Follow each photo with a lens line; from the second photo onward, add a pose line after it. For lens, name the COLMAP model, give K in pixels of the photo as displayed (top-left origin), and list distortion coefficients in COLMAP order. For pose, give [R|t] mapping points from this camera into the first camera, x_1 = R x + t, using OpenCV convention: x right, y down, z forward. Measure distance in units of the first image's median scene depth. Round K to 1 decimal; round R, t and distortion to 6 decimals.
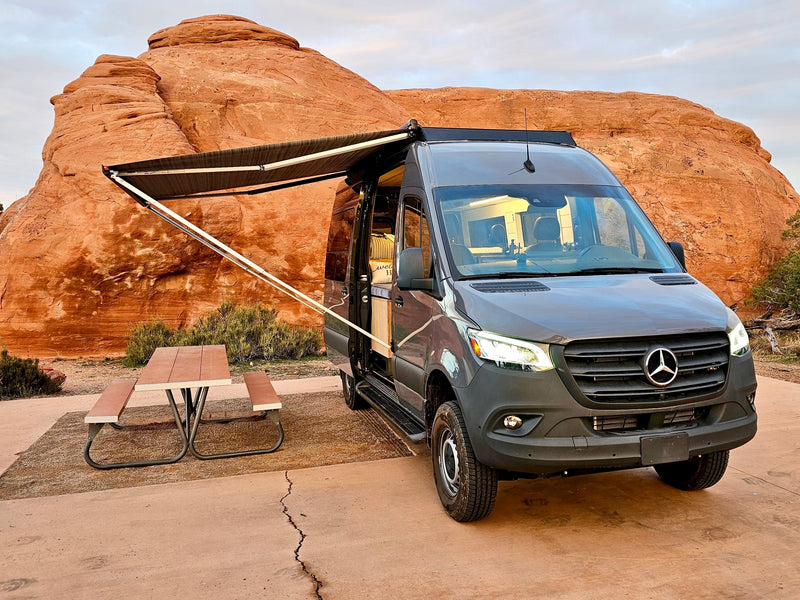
lens RADIAL K [[672.0, 0, 423.8], [0, 672.0, 302.8], [0, 0, 1]] dist [0.023640, -0.019256]
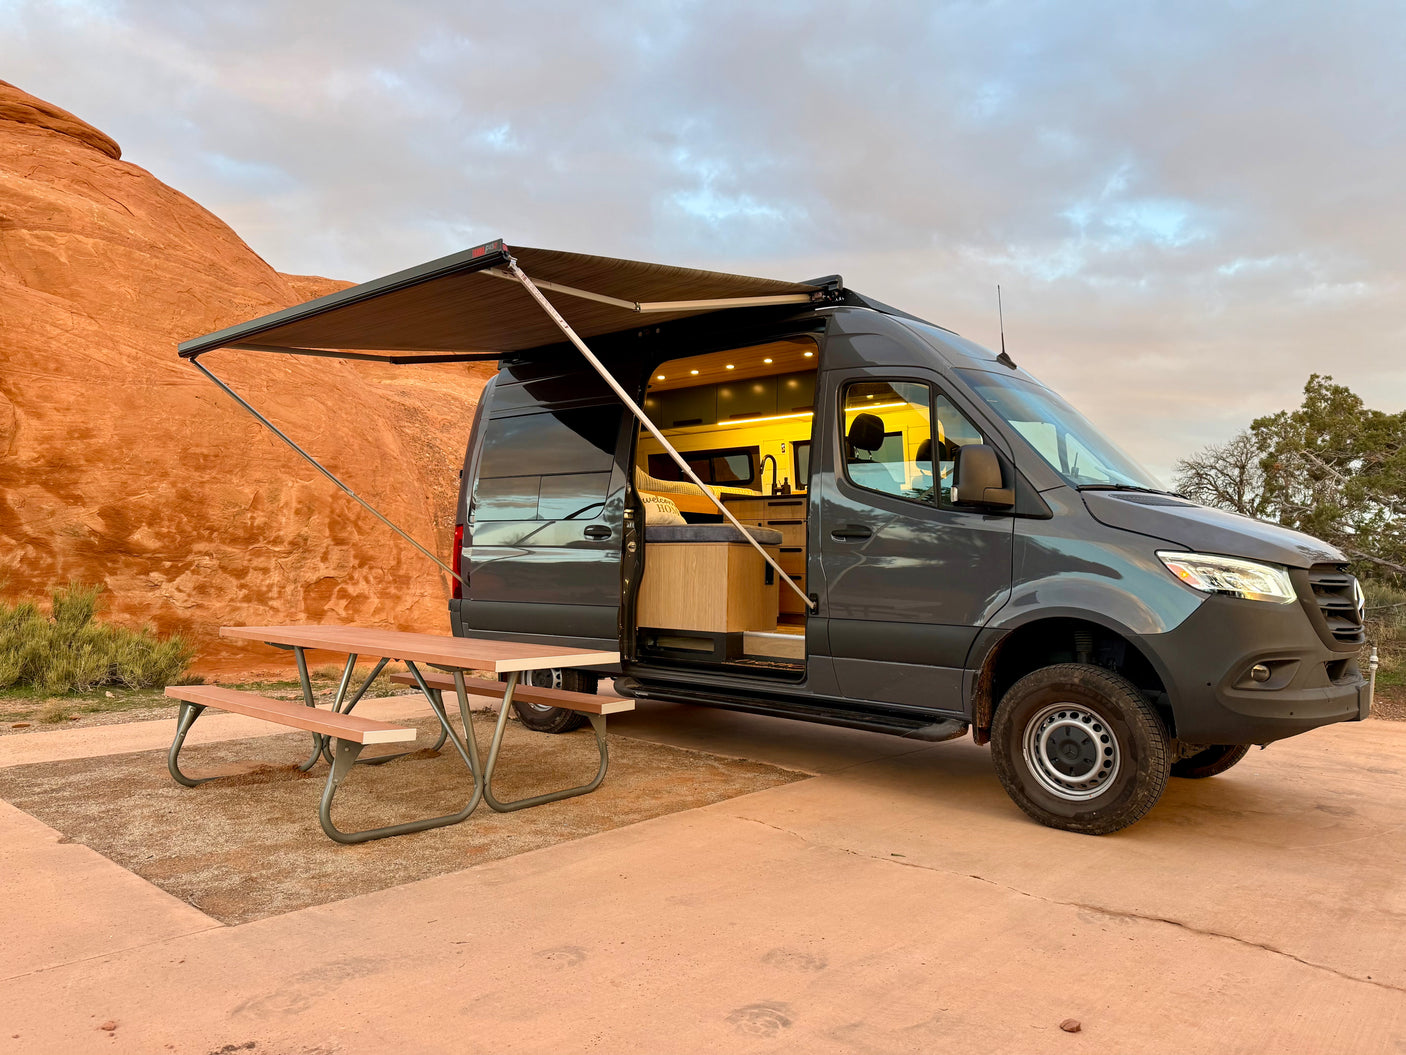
lens RADIAL K [[959.9, 0, 703.0], [0, 959.9, 527.5], [0, 0, 1]] dist [0.001900, -0.004841]
pose [[0.865172, 0.057714, 0.498143, -0.172694], [-0.007568, 0.994745, -0.102107, 0.024311], [-0.501418, 0.084570, 0.861062, 0.069869]]
